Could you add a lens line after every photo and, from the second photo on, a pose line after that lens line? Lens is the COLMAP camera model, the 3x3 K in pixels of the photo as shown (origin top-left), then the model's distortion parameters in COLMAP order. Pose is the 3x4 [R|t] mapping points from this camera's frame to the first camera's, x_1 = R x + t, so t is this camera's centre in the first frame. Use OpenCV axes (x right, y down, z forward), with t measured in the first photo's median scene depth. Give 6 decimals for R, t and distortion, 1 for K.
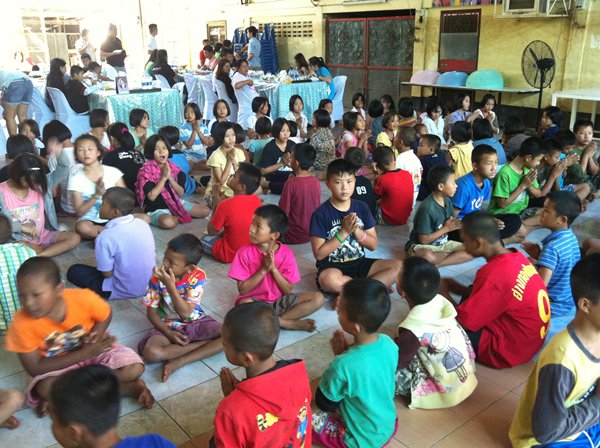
lens RADIAL K [[546.9, 0, 299.6], [0, 546.9, 227.9], [0, 0, 1]] dist [-0.043825, 0.000000]
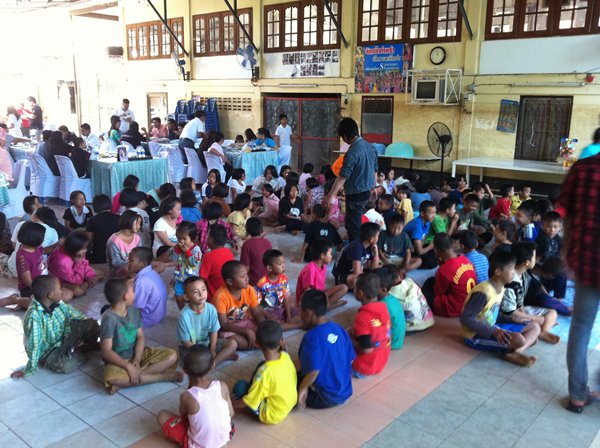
lens RADIAL K [[546.9, 0, 299.0], [0, 546.9, 218.0], [0, 0, 1]] dist [-0.043825, 0.000000]
pose [[0.983079, -0.013969, 0.182648, -0.127604], [0.036105, 0.992305, -0.118439, 0.029875], [-0.179588, 0.123030, 0.976018, -0.192985]]
